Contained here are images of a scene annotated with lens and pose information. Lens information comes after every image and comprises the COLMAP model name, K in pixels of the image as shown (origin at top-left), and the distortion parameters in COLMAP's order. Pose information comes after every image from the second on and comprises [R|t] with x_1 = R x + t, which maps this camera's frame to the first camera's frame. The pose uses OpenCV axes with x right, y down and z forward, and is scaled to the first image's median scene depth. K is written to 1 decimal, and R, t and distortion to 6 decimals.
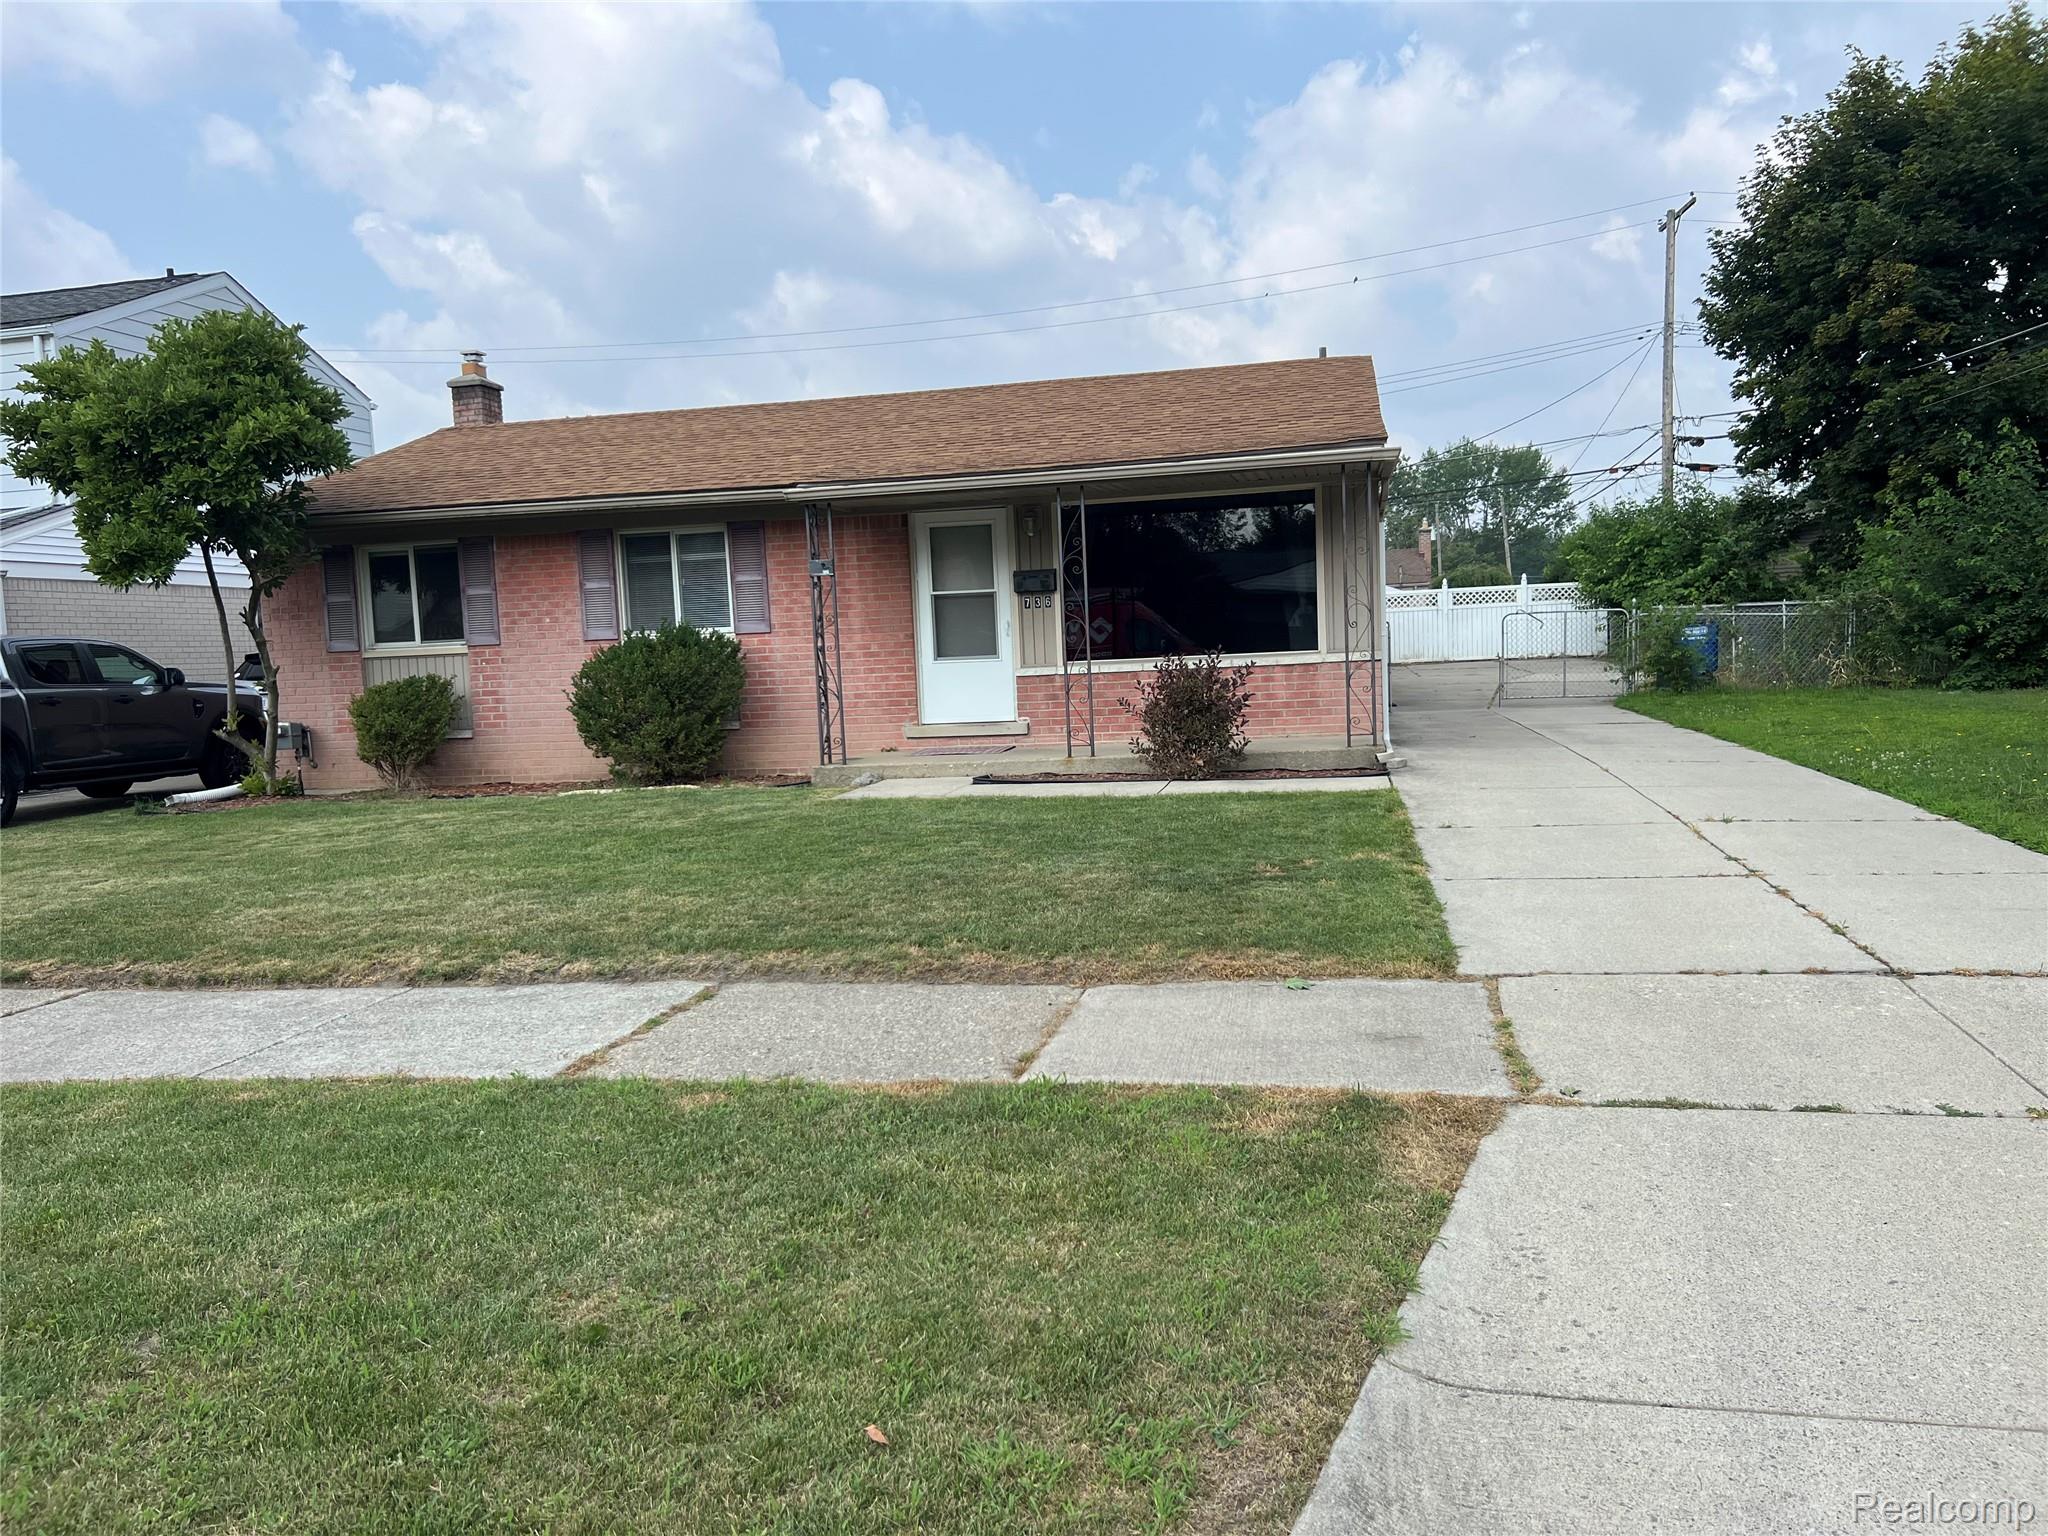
lens RADIAL K [[1557.7, 0, 1037.8], [0, 1557.7, 778.8], [0, 0, 1]] dist [0.023635, -0.017023]
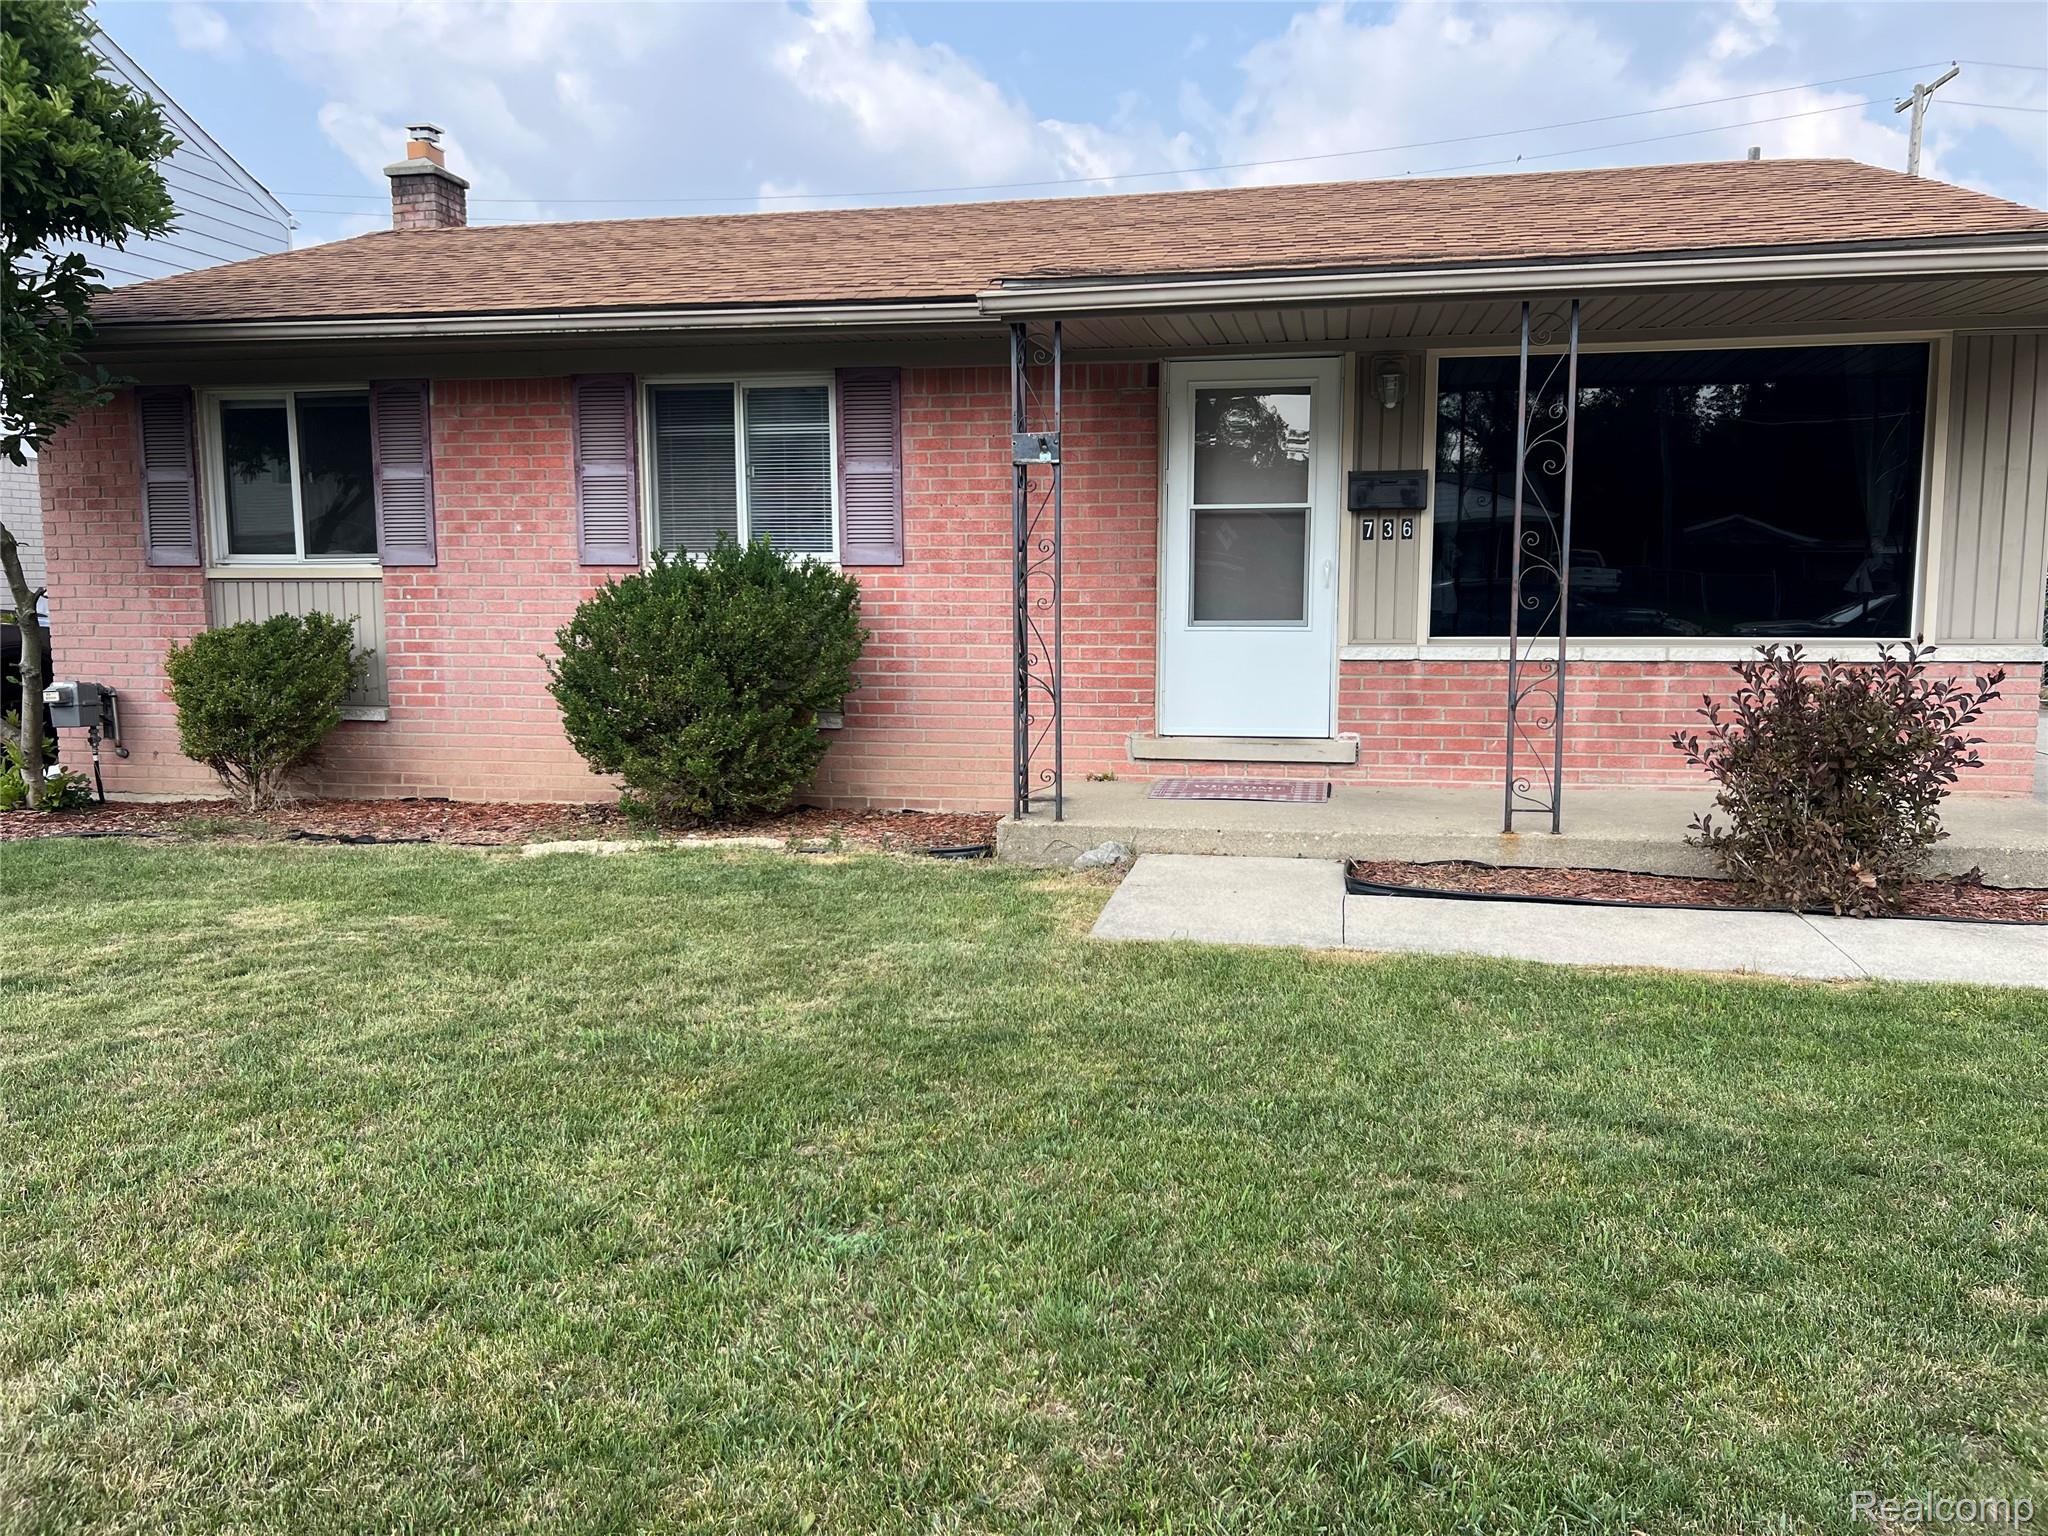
lens RADIAL K [[1670.8, 0, 1024.0], [0, 1670.8, 768.0], [0, 0, 1]] dist [0.075384, -0.070752]
pose [[0.999022, 0.041248, -0.015909, -0.115235], [-0.040802, 0.998792, 0.027386, -0.038157], [0.017019, -0.026711, 0.999498, 0.384671]]
